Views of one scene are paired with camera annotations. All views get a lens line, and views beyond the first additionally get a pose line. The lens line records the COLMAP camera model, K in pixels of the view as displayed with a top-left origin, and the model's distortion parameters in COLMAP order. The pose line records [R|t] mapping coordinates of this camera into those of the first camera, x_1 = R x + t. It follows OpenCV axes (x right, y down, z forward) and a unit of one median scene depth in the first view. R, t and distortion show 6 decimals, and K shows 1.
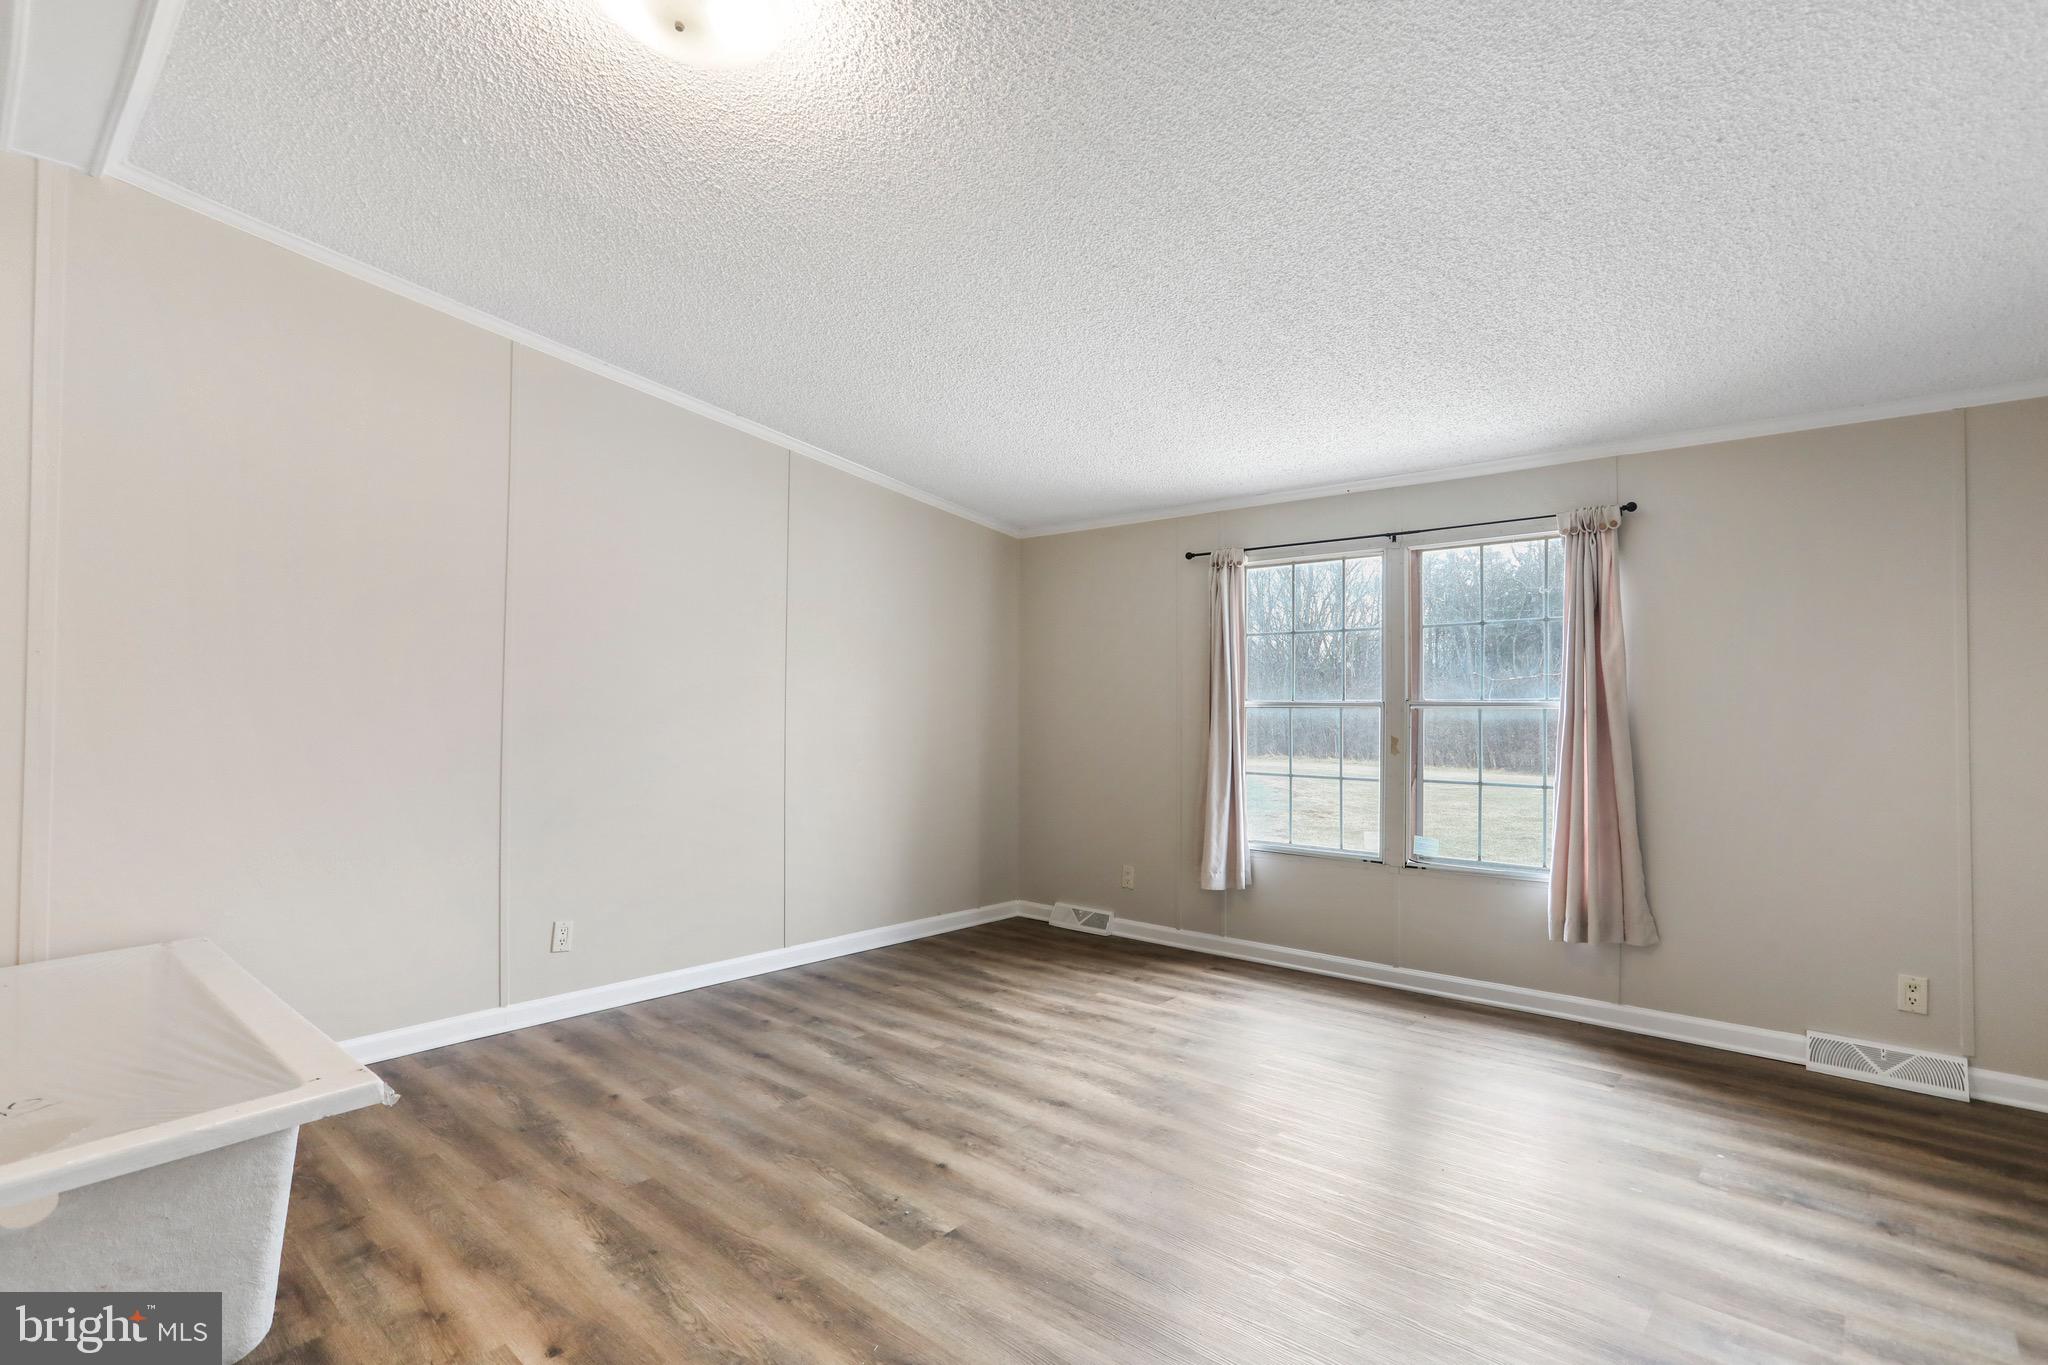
lens RADIAL K [[990.8, 0, 1026.8], [0, 990.8, 687.7], [0, 0, 1]] dist [-0.016301, 0.003892]
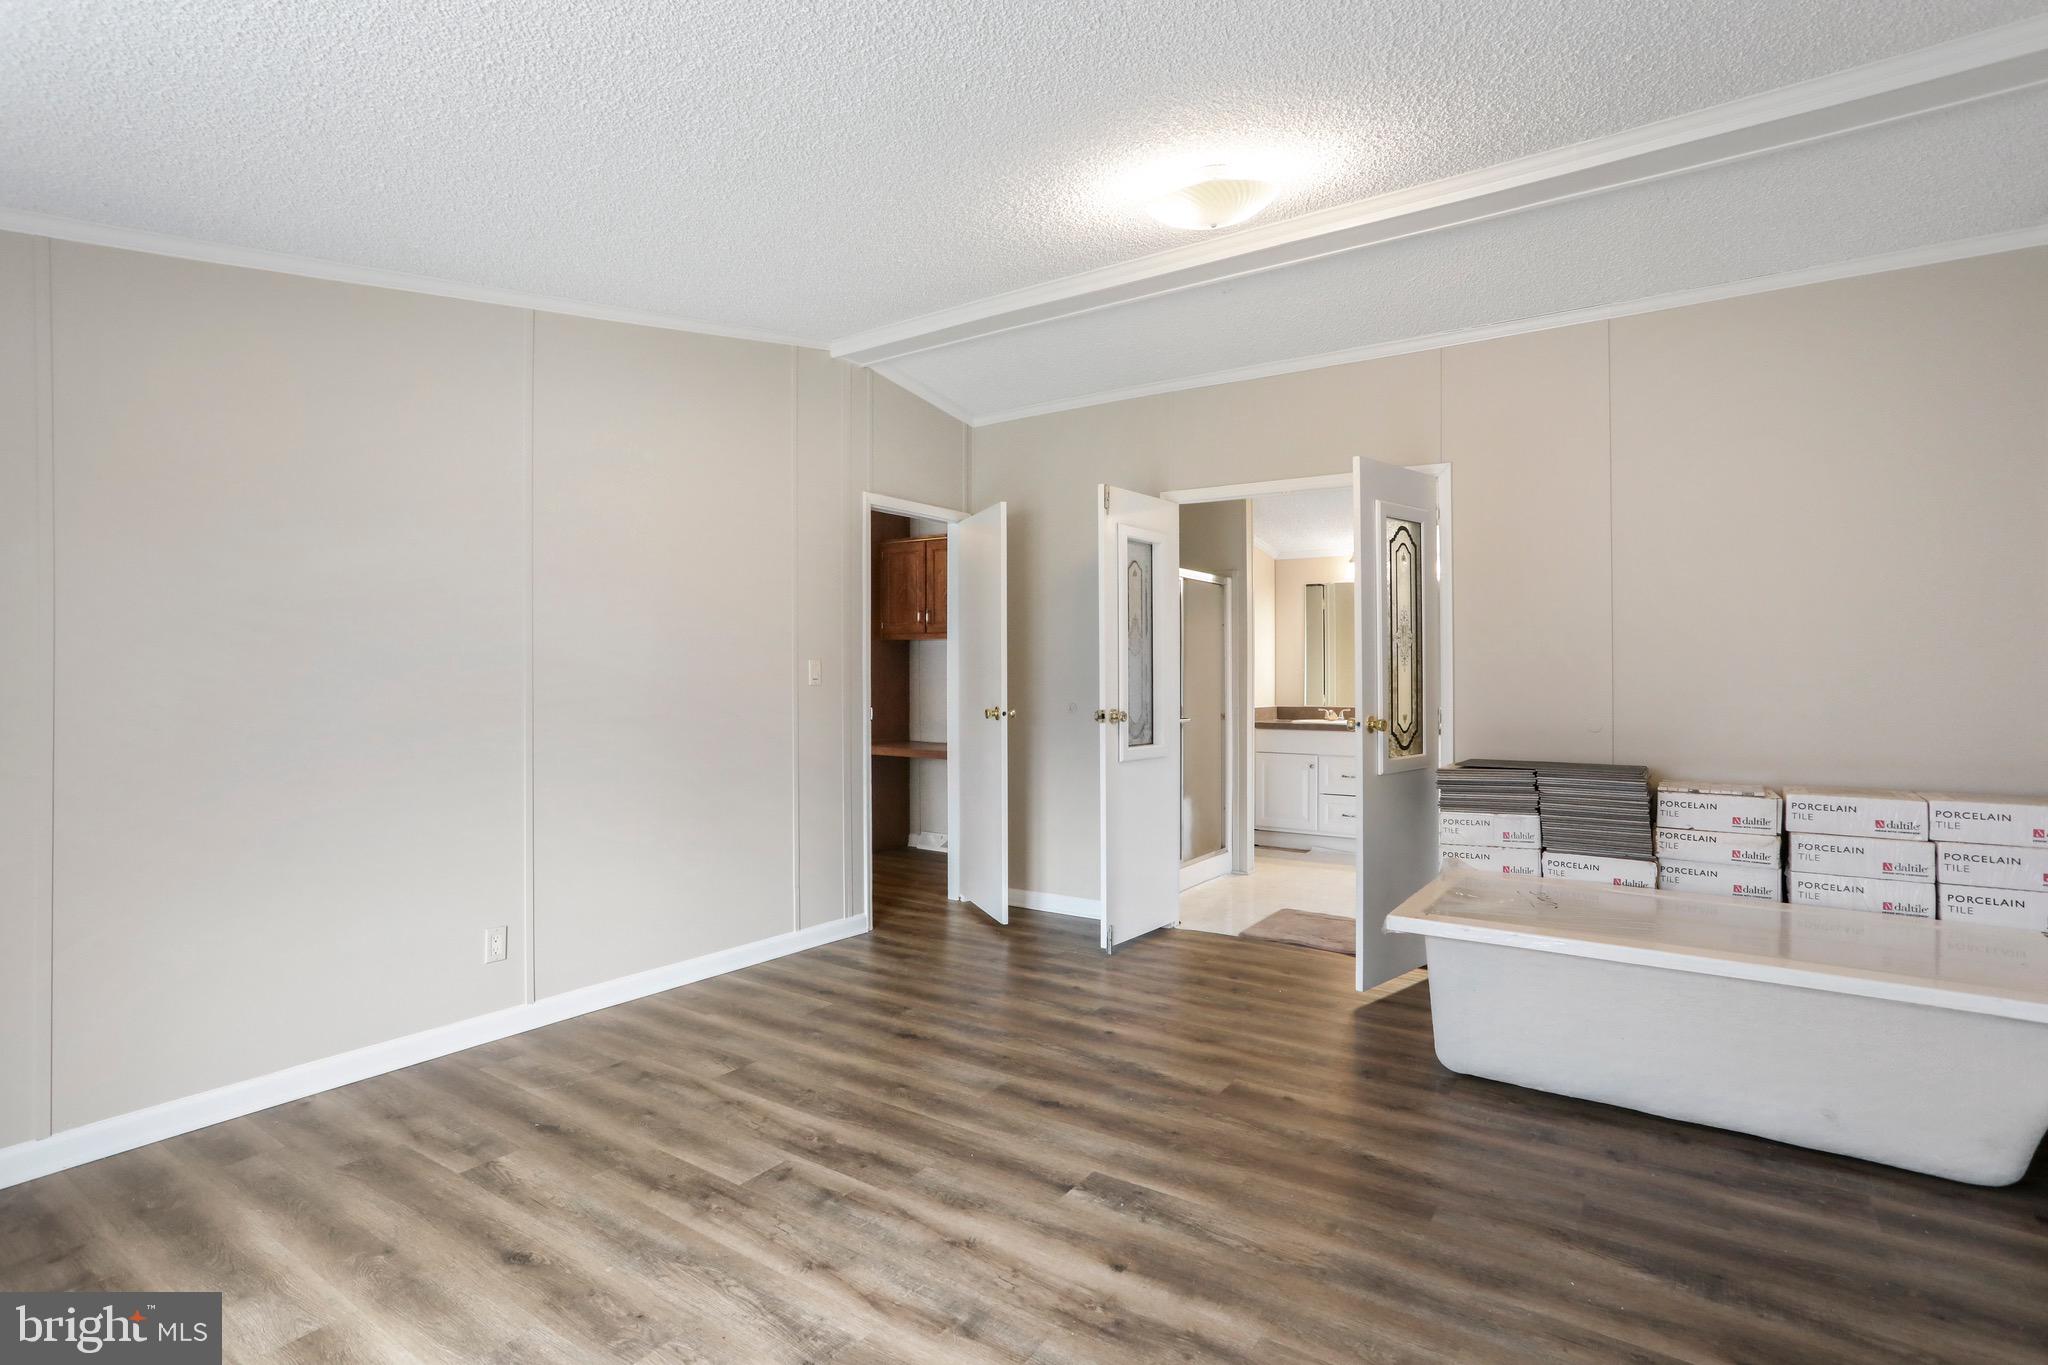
lens RADIAL K [[990.8, 0, 1028.9], [0, 990.8, 674.2], [0, 0, 1]] dist [-0.016301, 0.003892]
pose [[-0.991862, 0.002618, -0.127294, 0.091114], [0.004079, 0.999929, -0.011218, 0.017708], [0.127256, -0.011646, -0.991802, 1.921274]]
